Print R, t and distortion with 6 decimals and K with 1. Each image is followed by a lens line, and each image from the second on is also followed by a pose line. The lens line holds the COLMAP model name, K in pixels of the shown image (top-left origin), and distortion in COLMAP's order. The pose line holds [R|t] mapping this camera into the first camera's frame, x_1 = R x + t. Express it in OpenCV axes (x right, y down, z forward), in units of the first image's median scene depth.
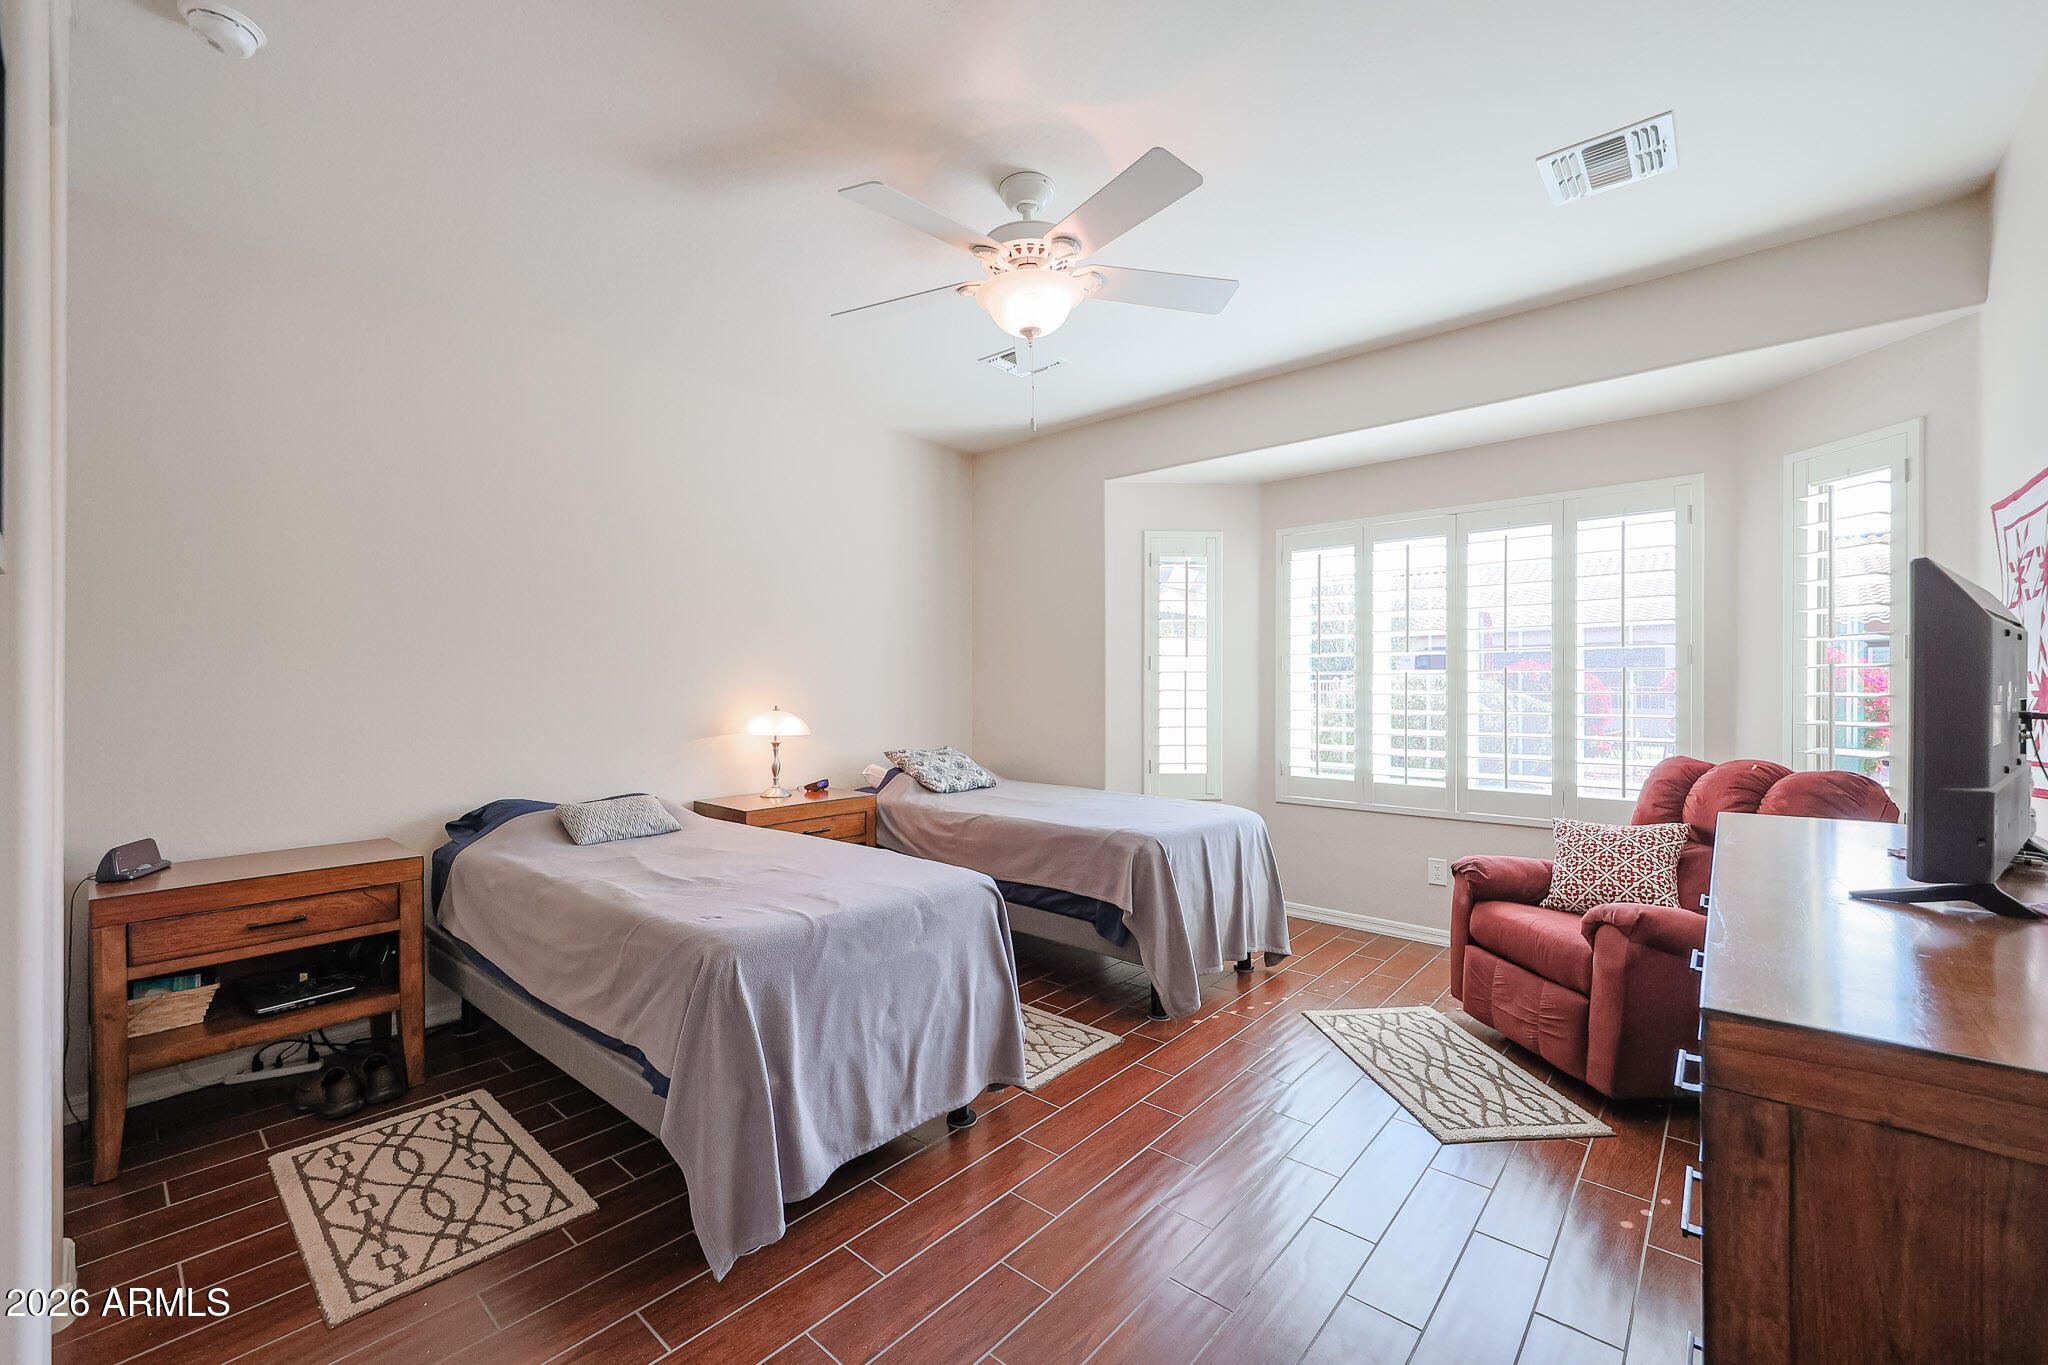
lens RADIAL K [[832.9, 0, 1025.3], [0, 832.9, 681.7], [0, 0, 1]] dist [0.021612, -0.000500]
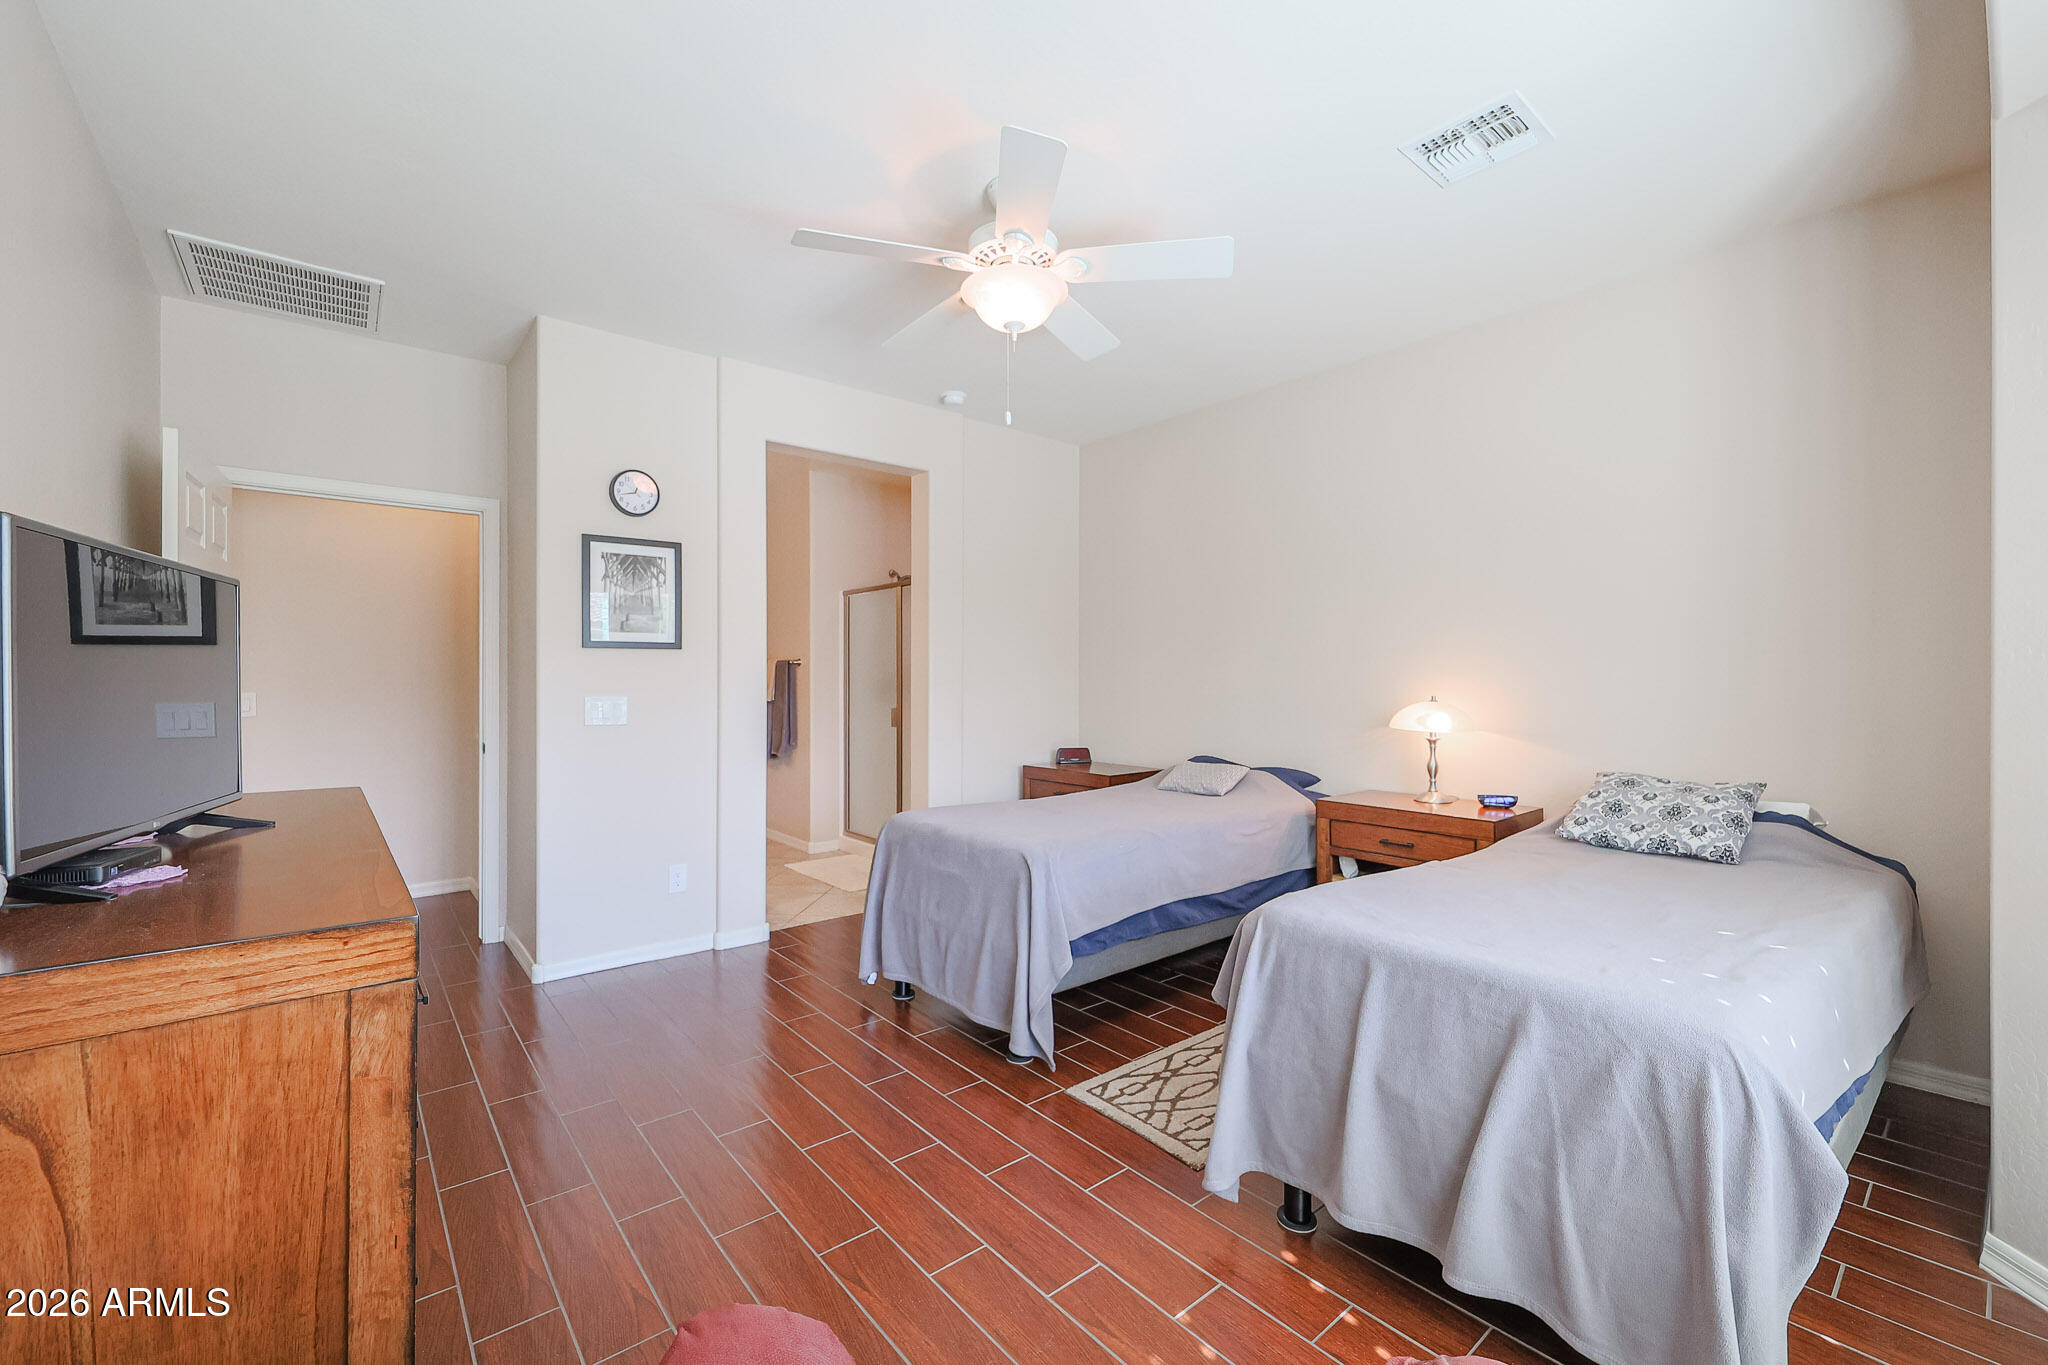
lens RADIAL K [[832.9, 0, 1027.0], [0, 832.9, 680.9], [0, 0, 1]] dist [0.021612, -0.000500]
pose [[-0.164916, 0.001305, -0.986307, 0.936024], [0.005389, 0.999985, 0.000423, 0.014042], [0.986293, -0.005245, -0.164920, 1.083291]]
